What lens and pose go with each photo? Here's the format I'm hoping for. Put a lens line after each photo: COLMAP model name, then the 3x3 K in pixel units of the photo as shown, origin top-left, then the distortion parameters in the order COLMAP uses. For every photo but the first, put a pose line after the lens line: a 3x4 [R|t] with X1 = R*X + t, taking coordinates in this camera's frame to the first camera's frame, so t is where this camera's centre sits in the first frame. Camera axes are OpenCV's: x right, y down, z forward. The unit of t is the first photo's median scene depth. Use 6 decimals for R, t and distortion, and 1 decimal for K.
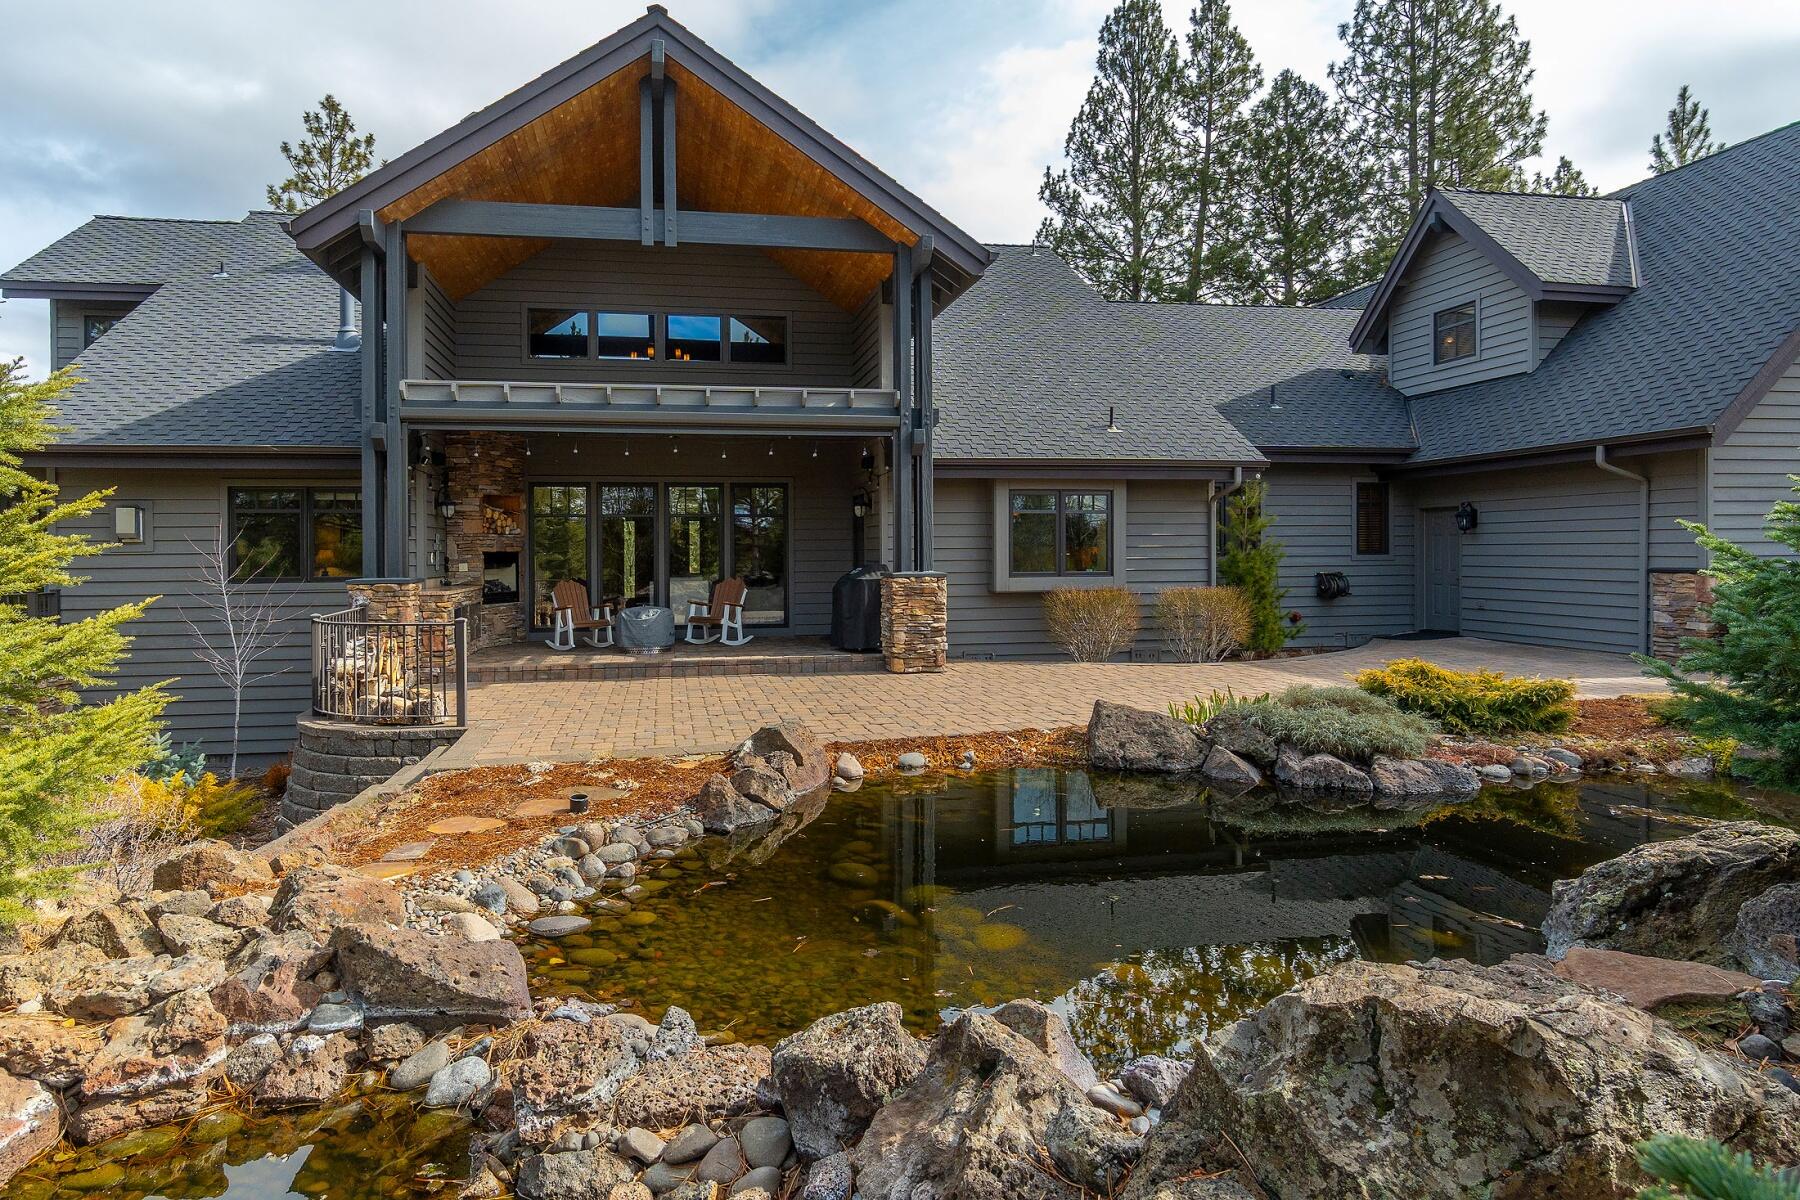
lens RADIAL K [[978.7, 0, 856.4], [0, 978.7, 564.0], [0, 0, 1]] dist [-0.007094, -0.000859]
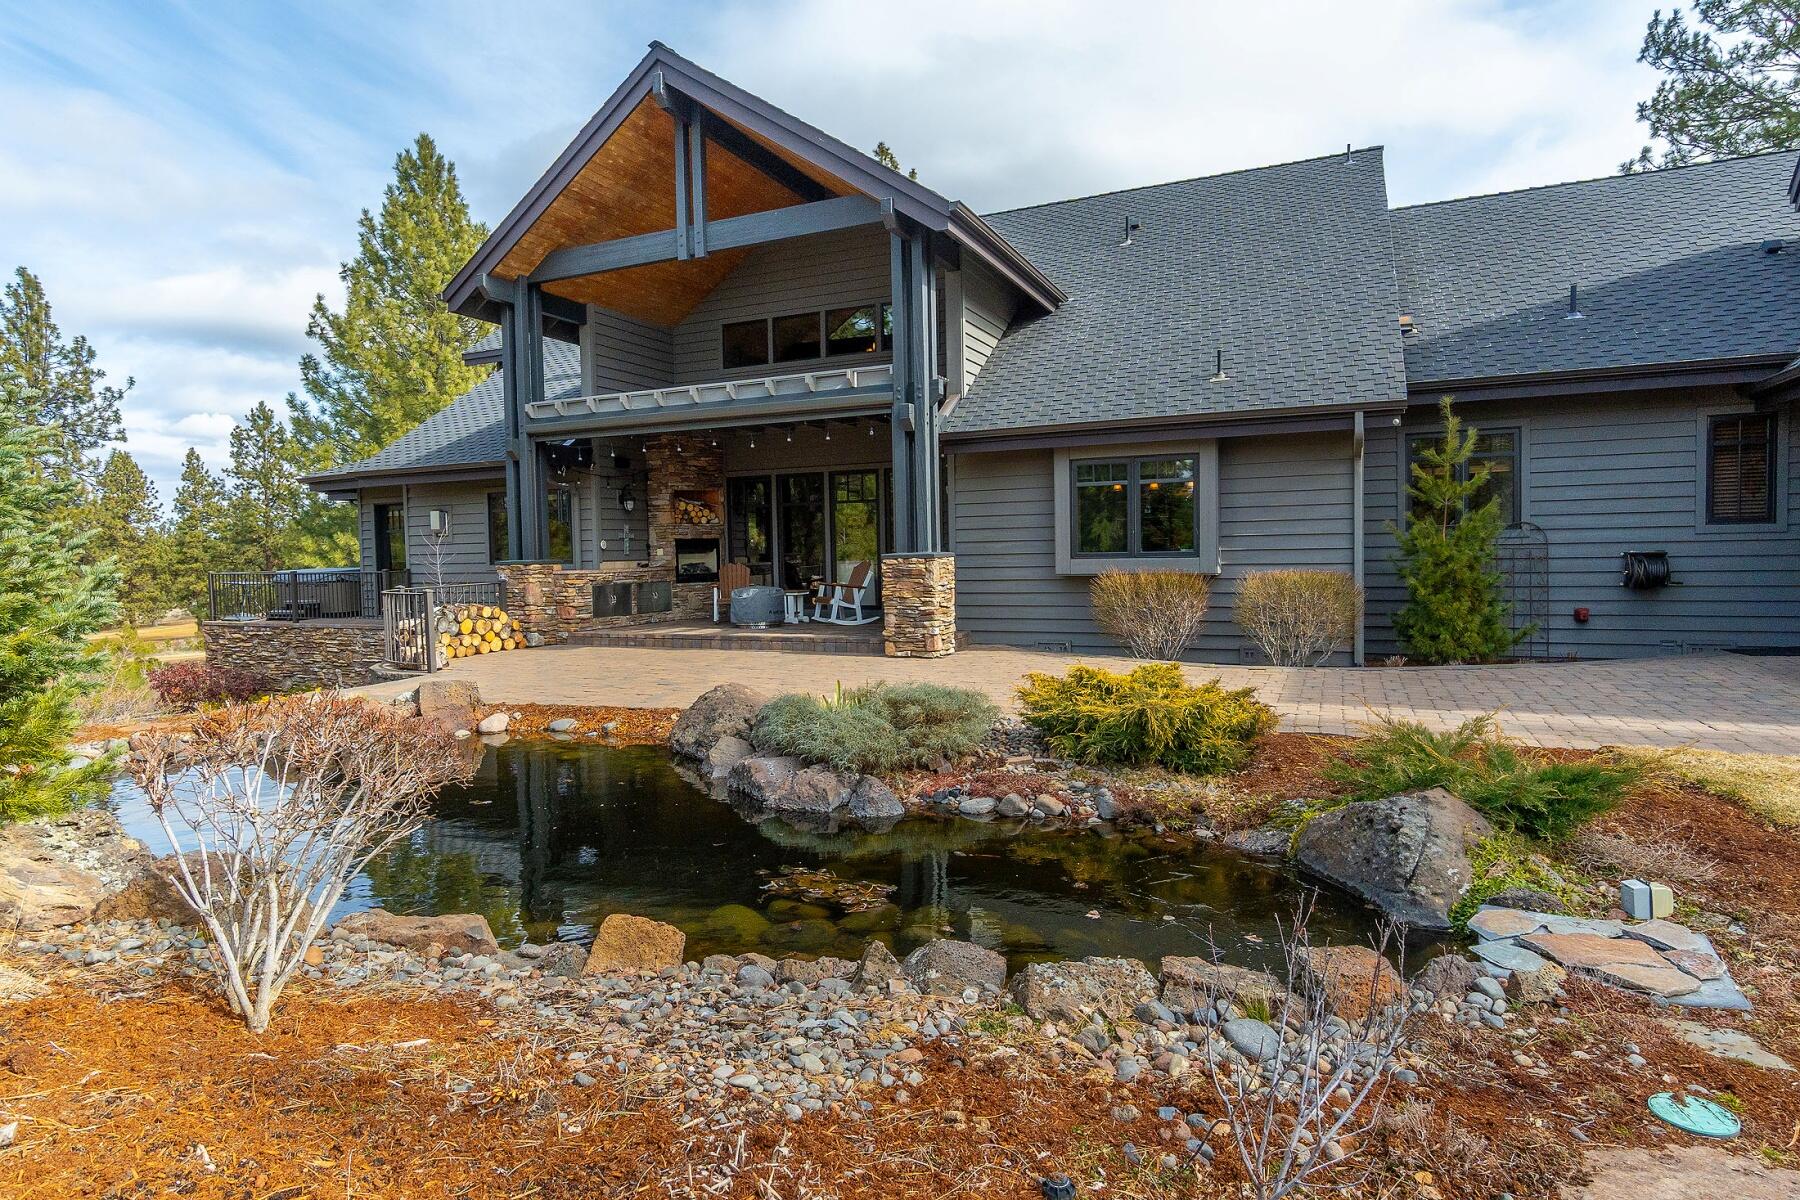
lens RADIAL K [[978.7, 0, 900.5], [0, 978.7, 592.7], [0, 0, 1]] dist [-0.007094, -0.000859]
pose [[0.827964, 0.016212, -0.560547, 0.526514], [0.007651, 0.999162, 0.040199, 0.007371], [0.560730, -0.037572, 0.827146, 0.175134]]
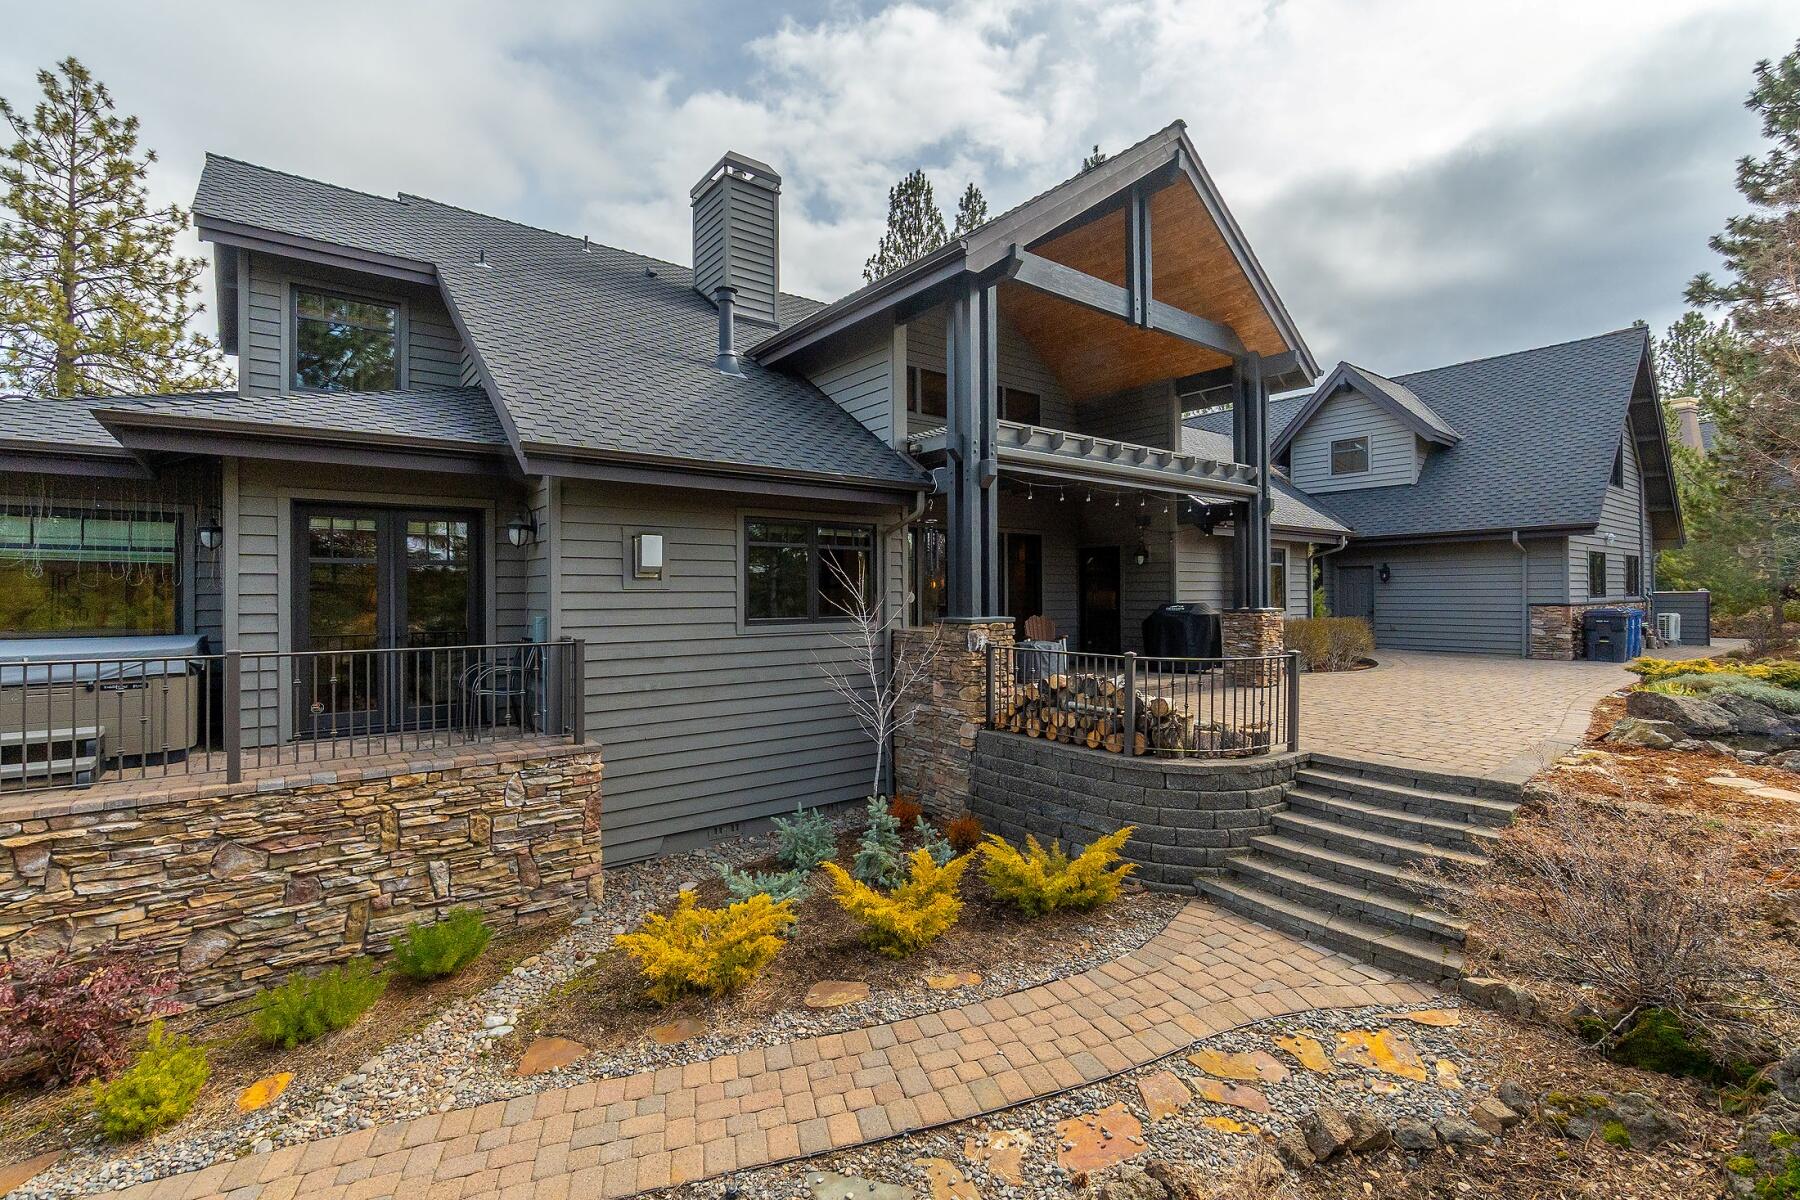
lens RADIAL K [[790.8, 0, 903.0], [0, 790.8, 597.5], [0, 0, 1]] dist [-0.004430, -0.000762]
pose [[0.883473, -0.000027, 0.468483, -0.757376], [0.009467, 0.999797, -0.017795, 0.007556], [-0.468387, 0.020157, 0.883294, 0.268567]]
